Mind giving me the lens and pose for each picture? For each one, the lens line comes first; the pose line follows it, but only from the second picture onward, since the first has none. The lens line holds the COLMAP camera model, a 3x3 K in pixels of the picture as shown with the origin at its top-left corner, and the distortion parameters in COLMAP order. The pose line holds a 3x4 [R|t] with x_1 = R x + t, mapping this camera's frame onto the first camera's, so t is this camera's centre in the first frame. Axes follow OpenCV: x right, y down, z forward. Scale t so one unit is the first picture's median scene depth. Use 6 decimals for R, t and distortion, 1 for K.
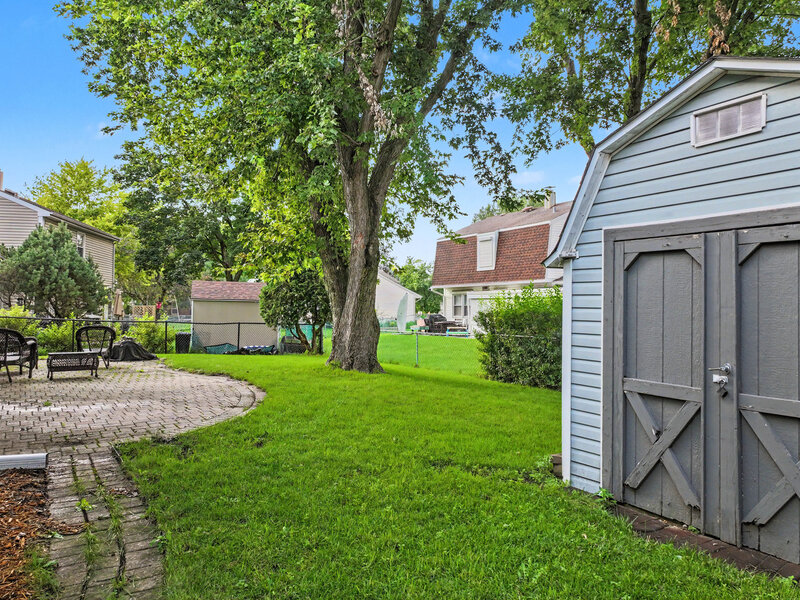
lens RADIAL K [[562.4, 0, 400.6], [0, 562.4, 302.3], [0, 0, 1]] dist [0.009881, 0.010253]
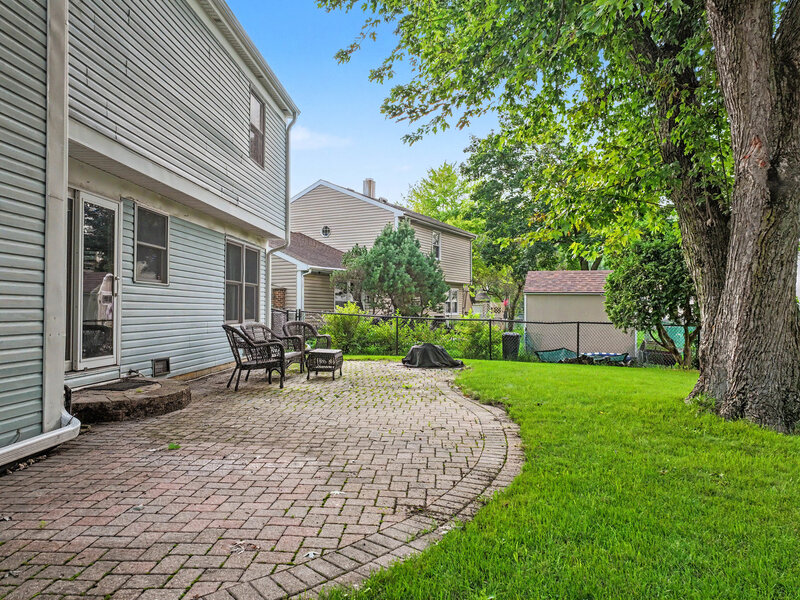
lens RADIAL K [[562.4, 0, 405.5], [0, 562.4, 296.4], [0, 0, 1]] dist [0.009881, 0.010253]
pose [[0.798165, -0.018484, -0.602155, -0.012110], [0.013151, 0.999826, -0.013260, 0.008247], [0.602295, 0.002664, 0.798269, 0.239881]]
